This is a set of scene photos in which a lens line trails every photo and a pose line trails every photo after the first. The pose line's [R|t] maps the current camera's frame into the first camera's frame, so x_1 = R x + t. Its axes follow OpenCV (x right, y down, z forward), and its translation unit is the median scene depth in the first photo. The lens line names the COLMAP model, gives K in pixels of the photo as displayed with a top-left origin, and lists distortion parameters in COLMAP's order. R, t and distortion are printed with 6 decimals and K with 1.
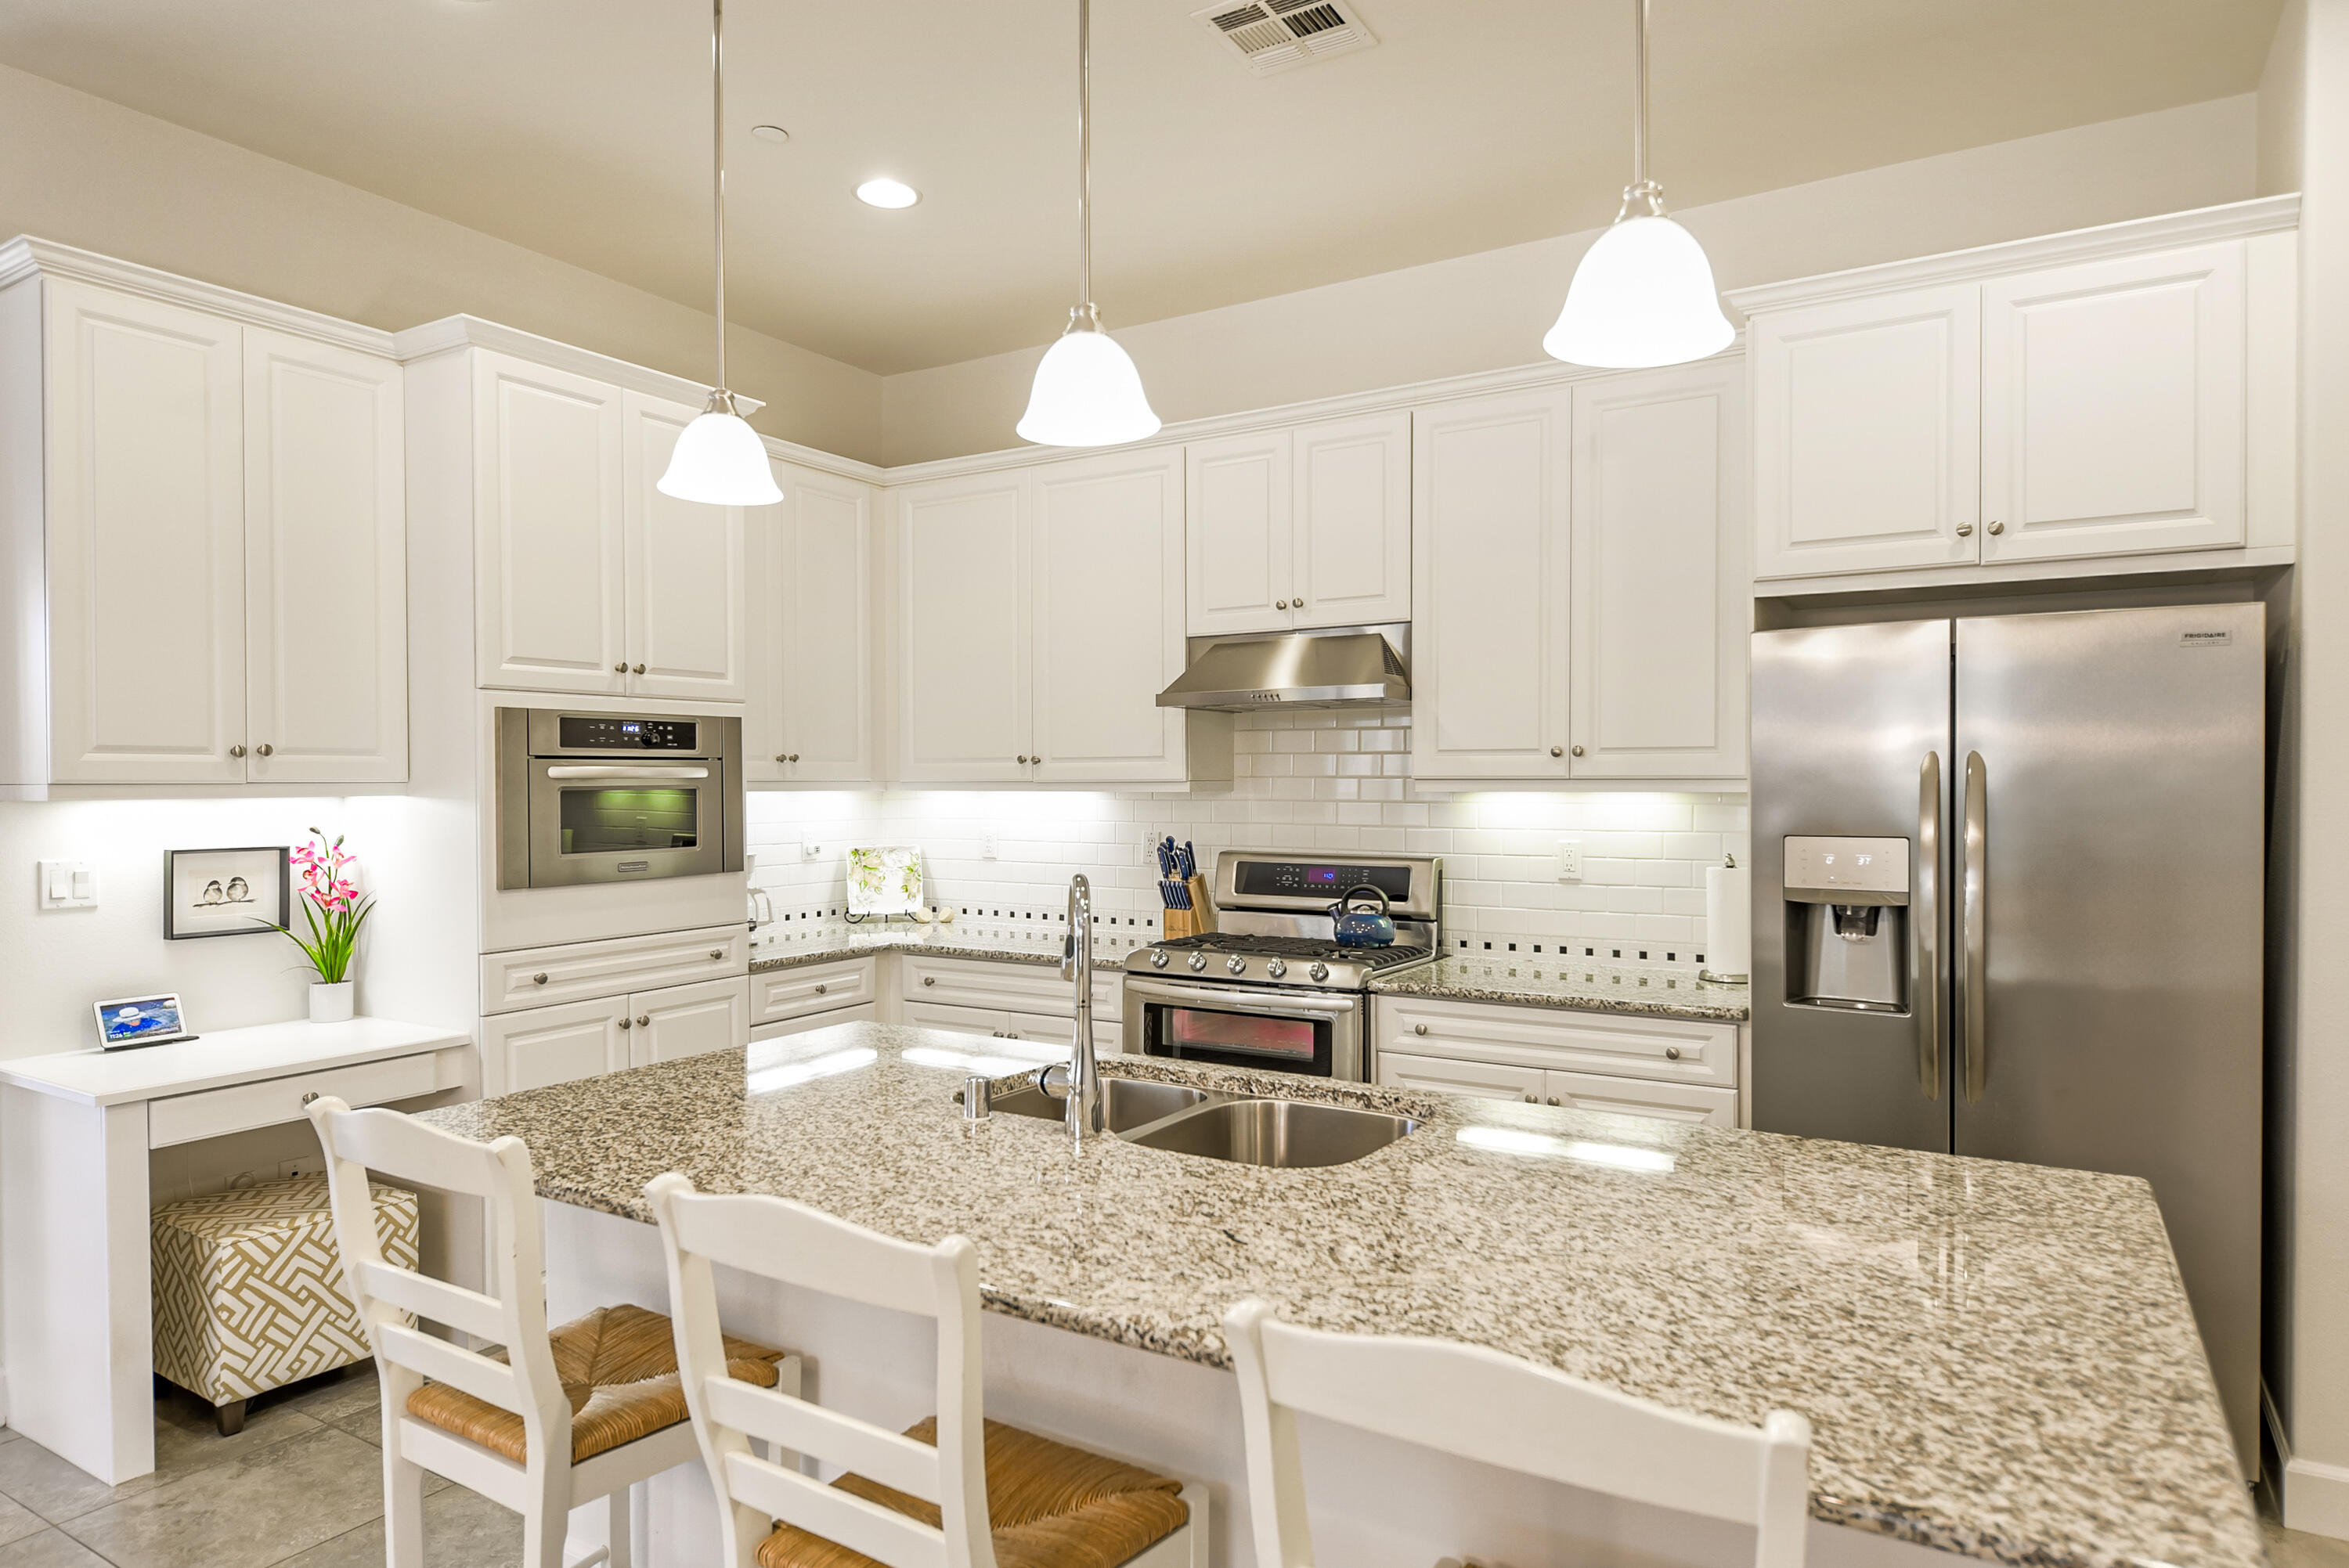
lens RADIAL K [[1380.2, 0, 1171.6], [0, 1380.2, 786.0], [0, 0, 1]] dist [-0.004393, -0.003468]
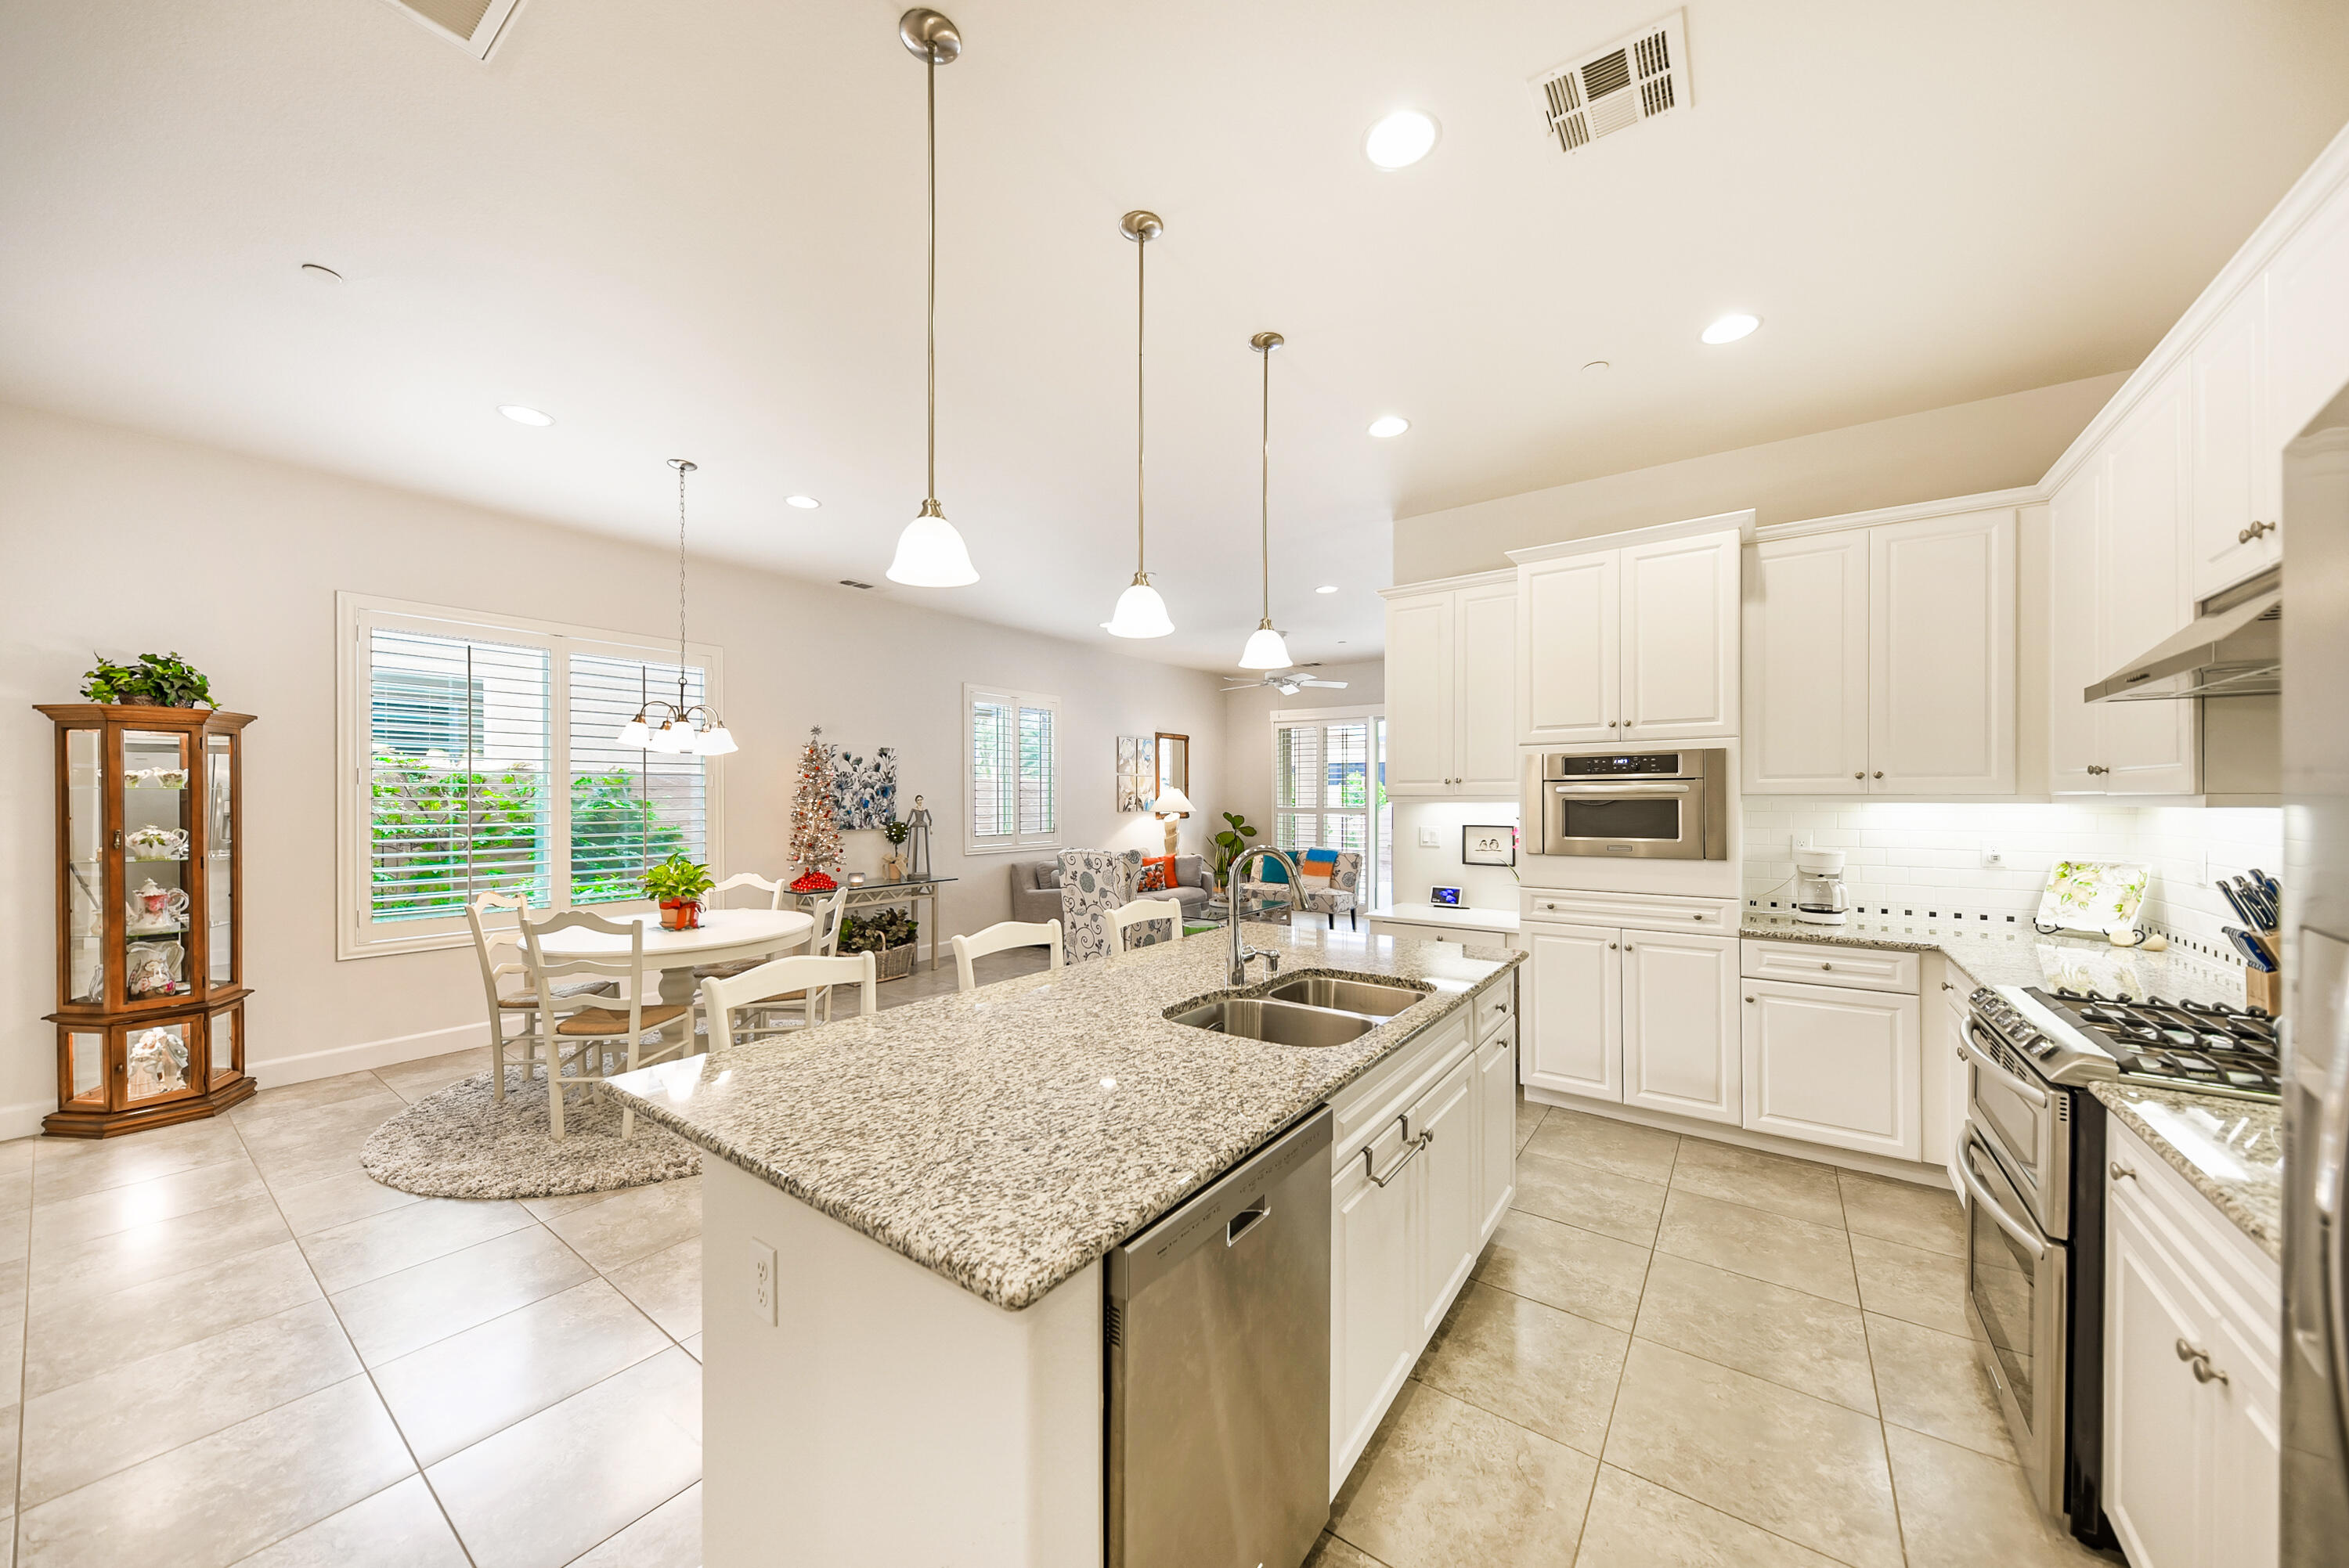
lens RADIAL K [[810.8, 0, 1174.8], [0, 810.8, 796.4], [0, 0, 1]] dist [0.002910, 0.000062]
pose [[-0.069691, 0.002426, -0.997566, 0.730771], [-0.003174, 0.999991, 0.002653, -0.002844], [0.997564, 0.003351, -0.069682, 0.701245]]
